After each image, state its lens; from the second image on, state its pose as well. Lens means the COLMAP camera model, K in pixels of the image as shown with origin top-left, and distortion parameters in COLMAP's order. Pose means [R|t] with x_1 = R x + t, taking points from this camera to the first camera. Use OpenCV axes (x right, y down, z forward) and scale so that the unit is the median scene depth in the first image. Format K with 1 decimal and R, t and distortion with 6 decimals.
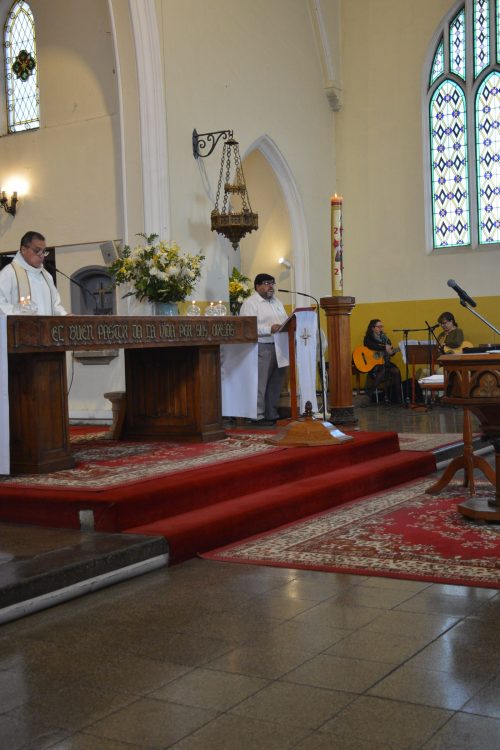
lens RADIAL K [[1052.9, 0, 261.6], [0, 1052.9, 380.3], [0, 0, 1]] dist [0.032283, 0.000000]
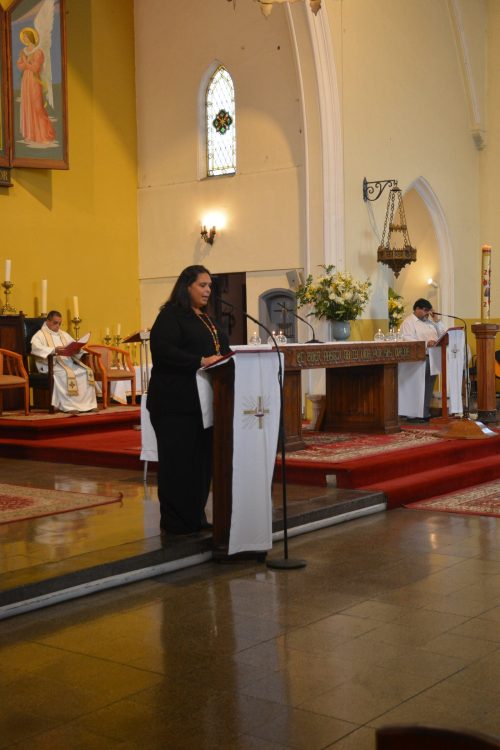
lens RADIAL K [[1114.8, 0, 262.0], [0, 1114.8, 350.3], [0, 0, 1]] dist [0.070880, 0.000000]
pose [[0.994207, 0.019496, -0.105704, -0.044111], [-0.021564, 0.999597, -0.018455, -0.013627], [0.105302, 0.020627, 0.994226, -0.308841]]
